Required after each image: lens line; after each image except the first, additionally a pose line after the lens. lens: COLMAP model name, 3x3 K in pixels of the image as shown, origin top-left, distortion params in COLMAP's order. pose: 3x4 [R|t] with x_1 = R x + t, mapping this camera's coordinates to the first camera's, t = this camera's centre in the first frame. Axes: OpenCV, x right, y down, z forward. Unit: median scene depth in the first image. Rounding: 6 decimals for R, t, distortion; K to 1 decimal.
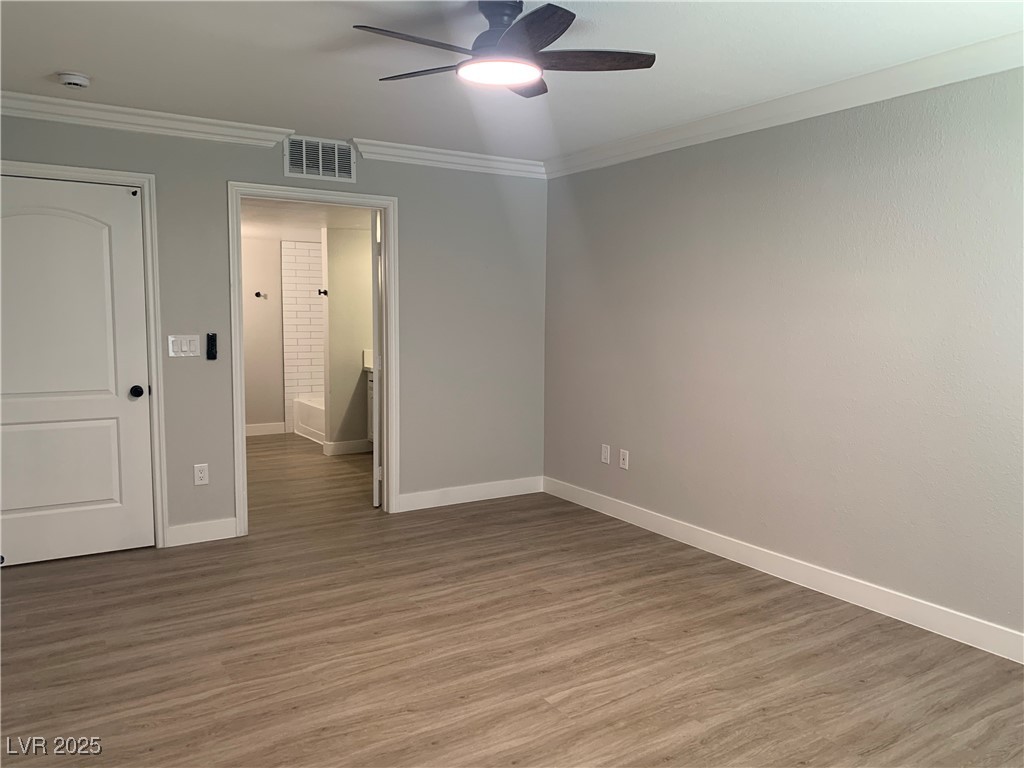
lens RADIAL K [[777.7, 0, 520.9], [0, 777.7, 386.0], [0, 0, 1]] dist [0.048835, -0.050122]
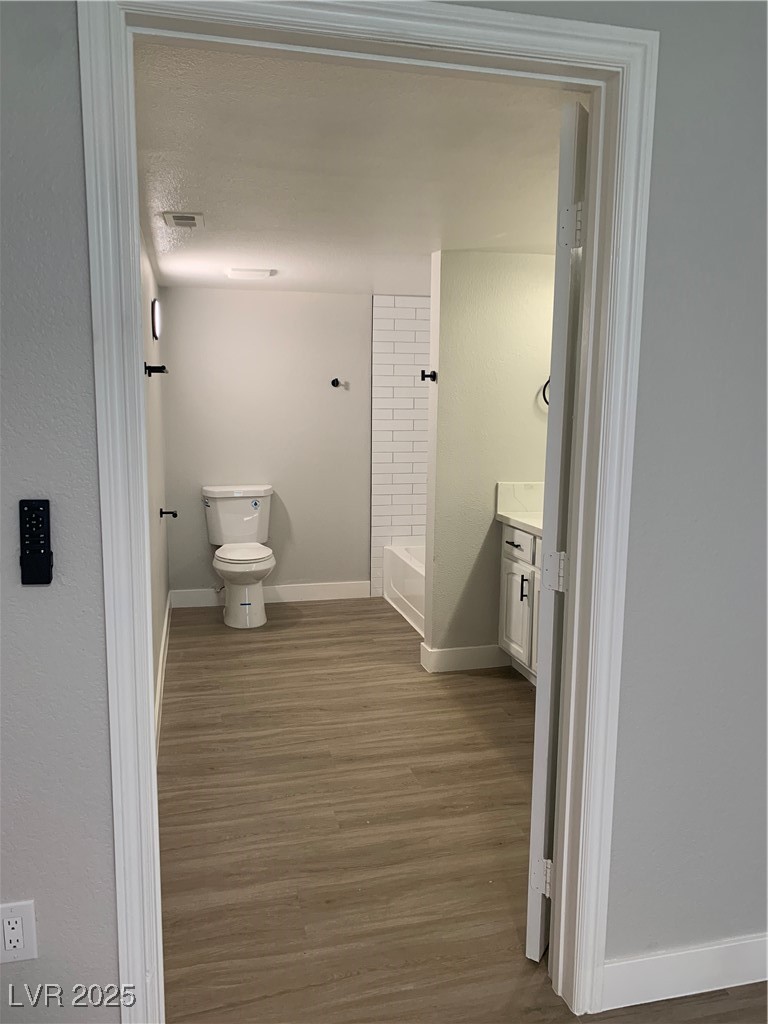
lens RADIAL K [[777.7, 0, 390.0], [0, 777.7, 516.1], [0, 0, 1]] dist [0.048835, -0.050122]
pose [[0.949122, 0.046411, -0.311469, -0.036670], [-0.031373, 0.998095, 0.053121, -0.017439], [0.313342, -0.040647, 0.948770, 0.162980]]
